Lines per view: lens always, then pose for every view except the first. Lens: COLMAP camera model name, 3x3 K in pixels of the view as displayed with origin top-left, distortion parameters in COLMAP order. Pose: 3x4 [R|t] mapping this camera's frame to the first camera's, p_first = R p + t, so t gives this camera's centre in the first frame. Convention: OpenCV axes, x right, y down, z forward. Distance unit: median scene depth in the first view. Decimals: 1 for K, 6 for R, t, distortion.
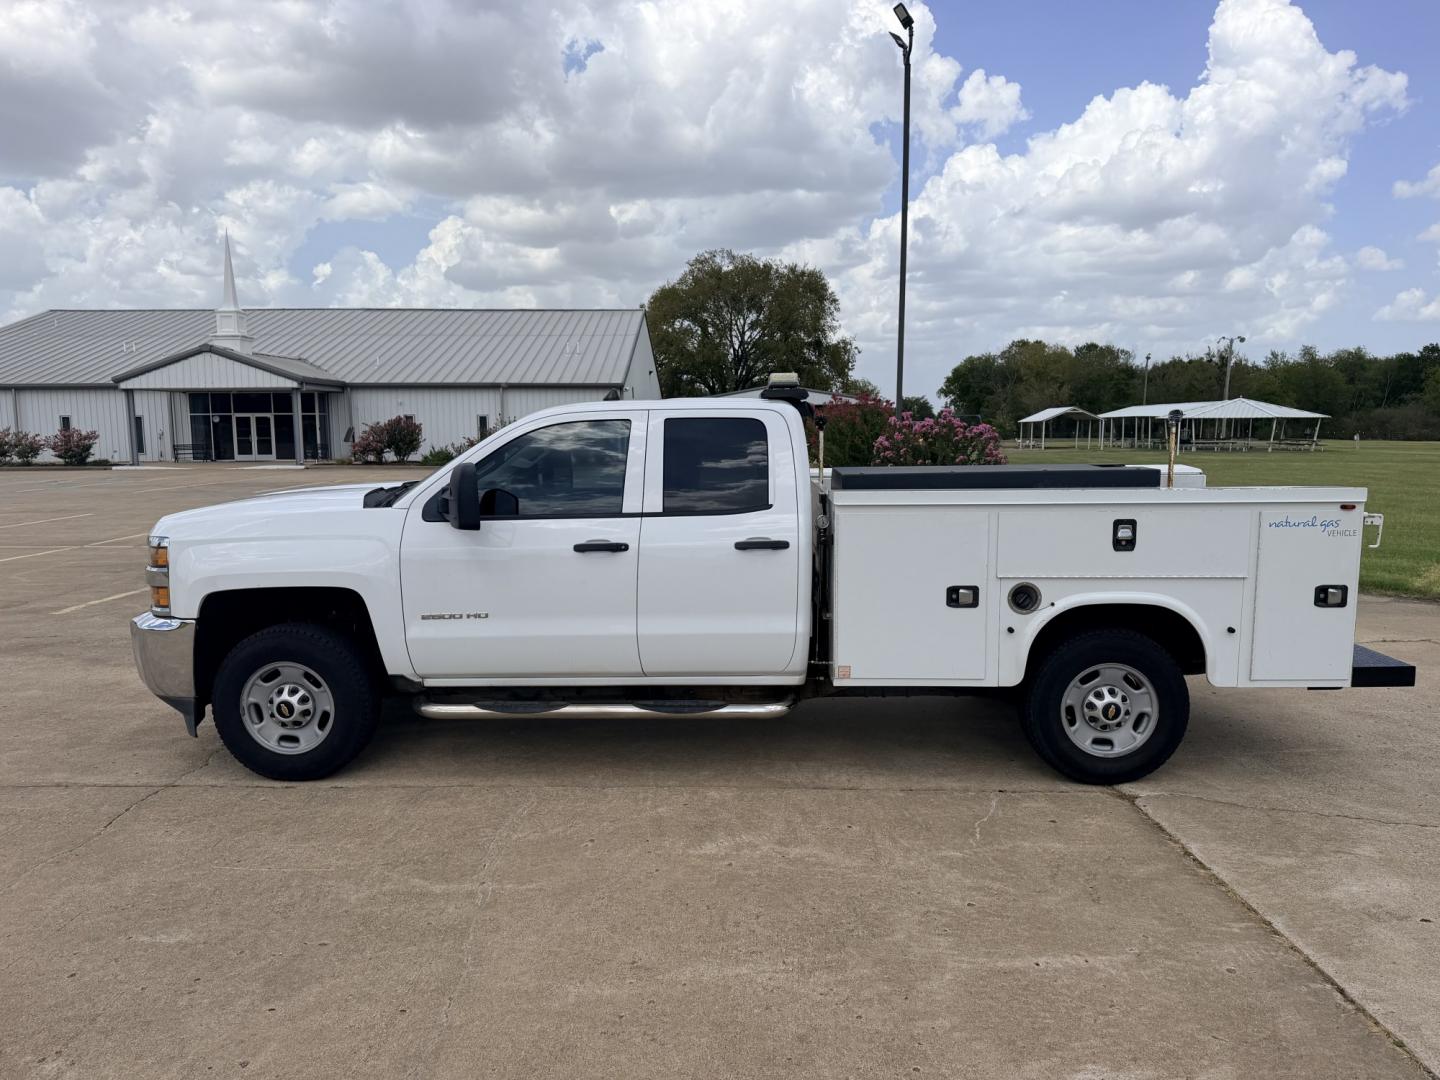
lens RADIAL K [[990.9, 0, 714.7], [0, 990.9, 550.5], [0, 0, 1]] dist [0.076093, -0.105438]
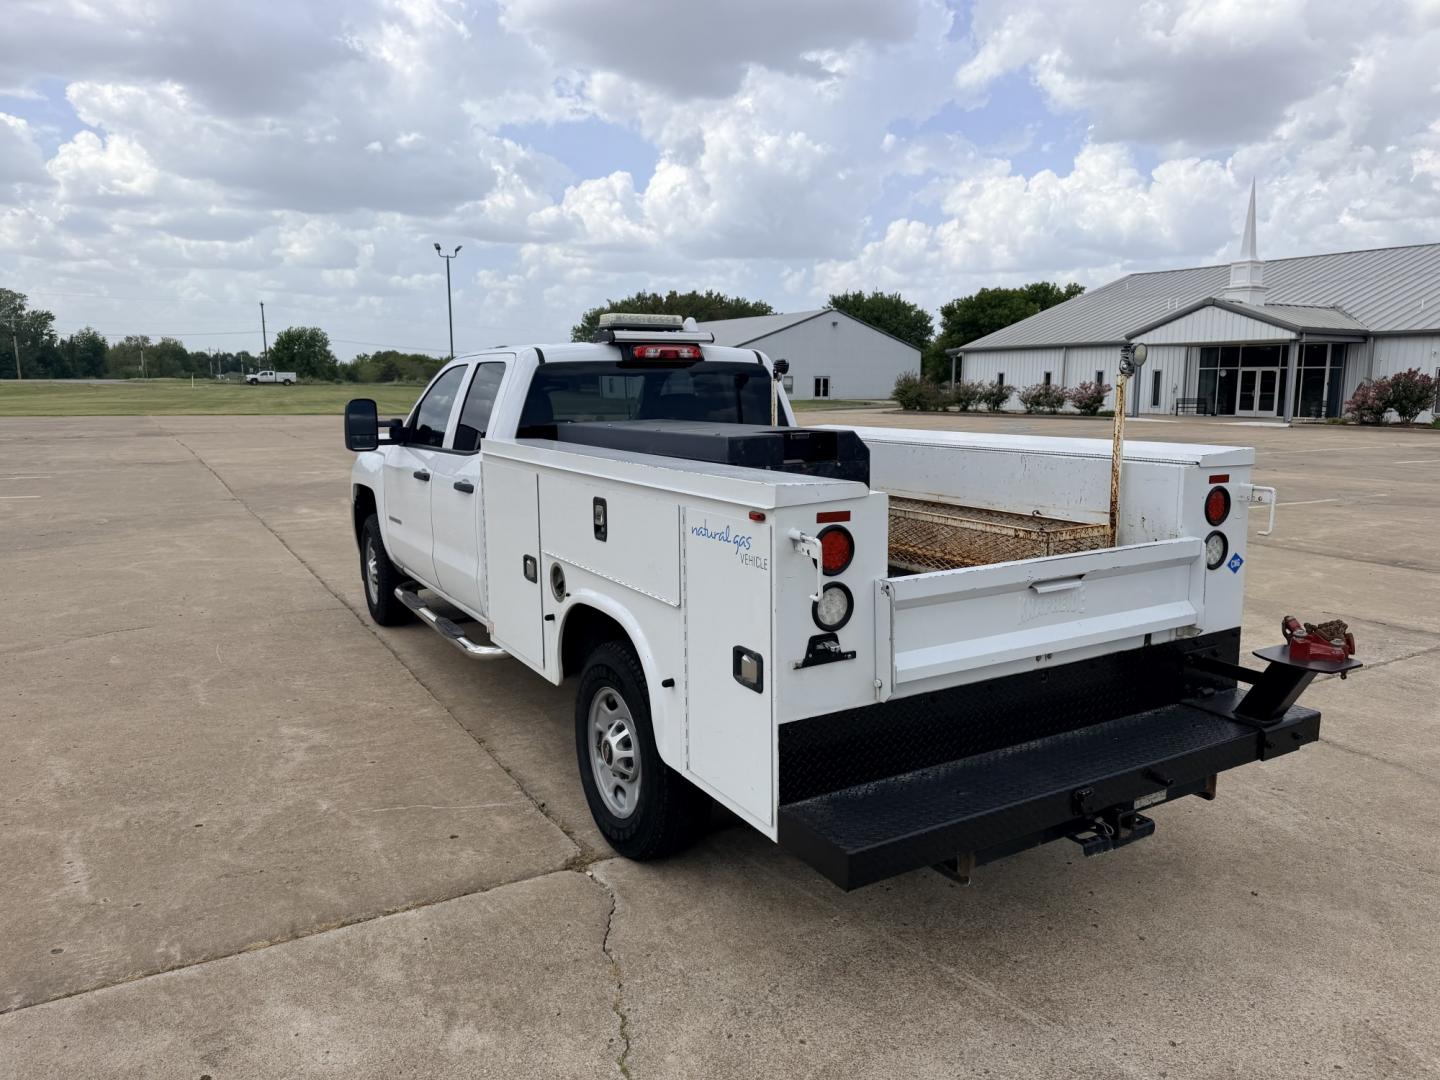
lens RADIAL K [[1001.5, 0, 724.0], [0, 1001.5, 536.8], [0, 0, 1]] dist [0.030349, -0.043758]
pose [[0.530167, 0.136208, -0.836881, 1.022311], [-0.111249, 0.989655, 0.090596, -0.075201], [0.840563, 0.045071, 0.539835, 0.649024]]
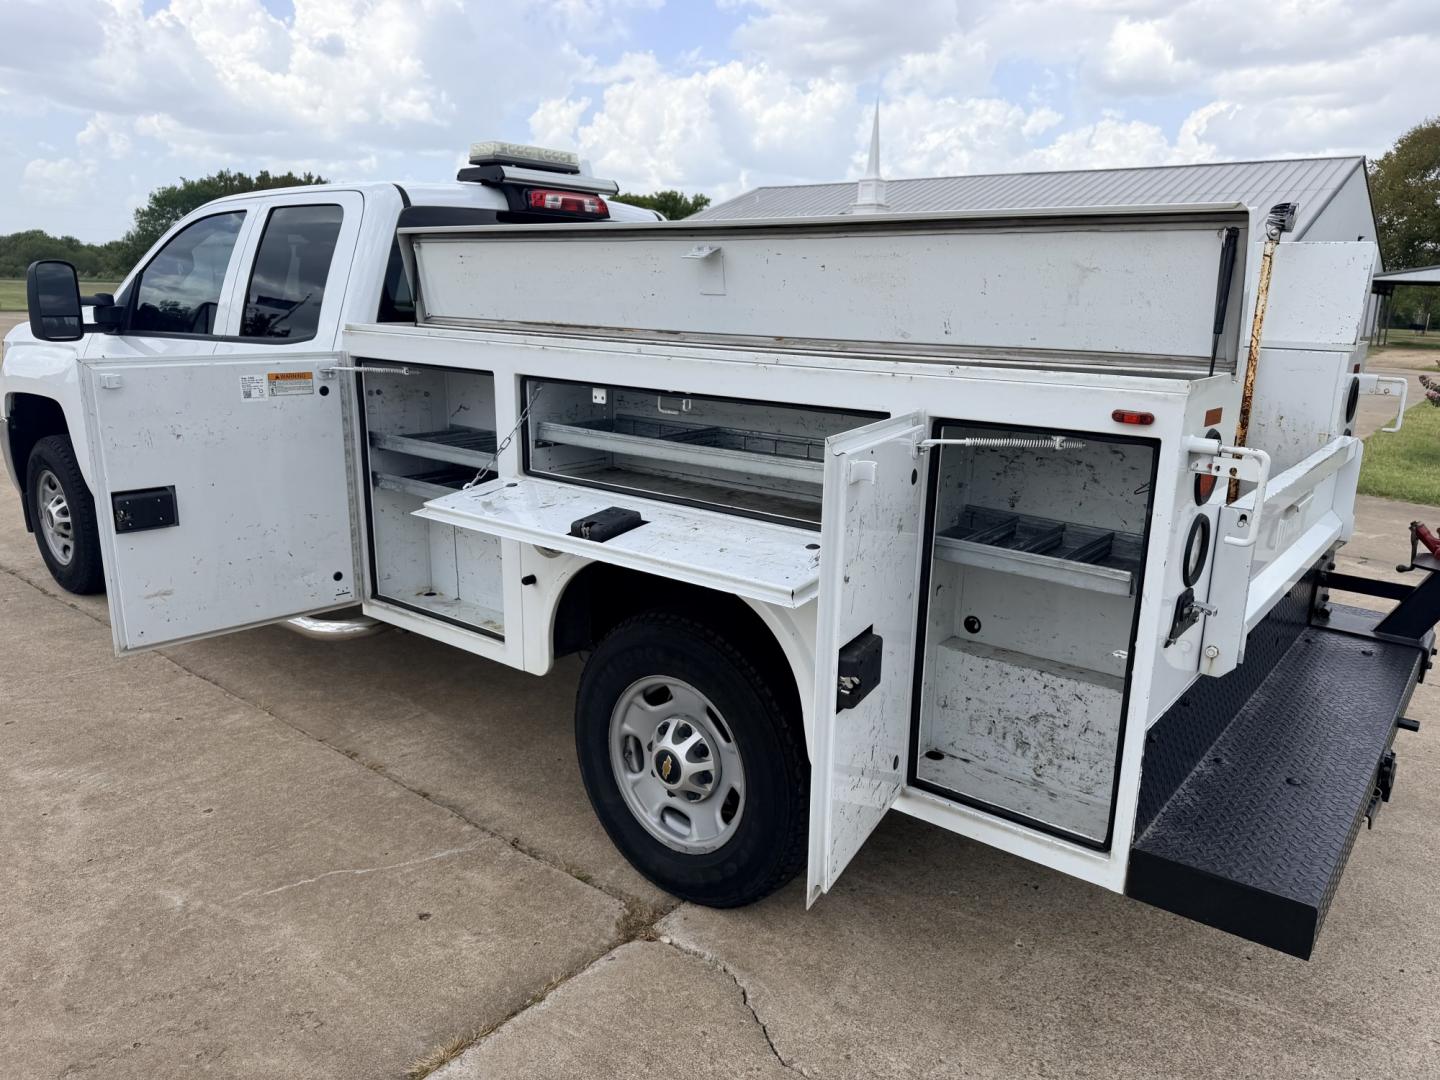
lens RADIAL K [[1016.7, 0, 726.9], [0, 1016.7, 552.6], [0, 0, 1]] dist [-0.000162, -0.014588]
pose [[0.796681, 0.175543, -0.578347, 0.691164], [-0.107801, 0.982820, 0.149813, -0.031715], [0.594709, -0.057007, 0.801917, 0.588694]]
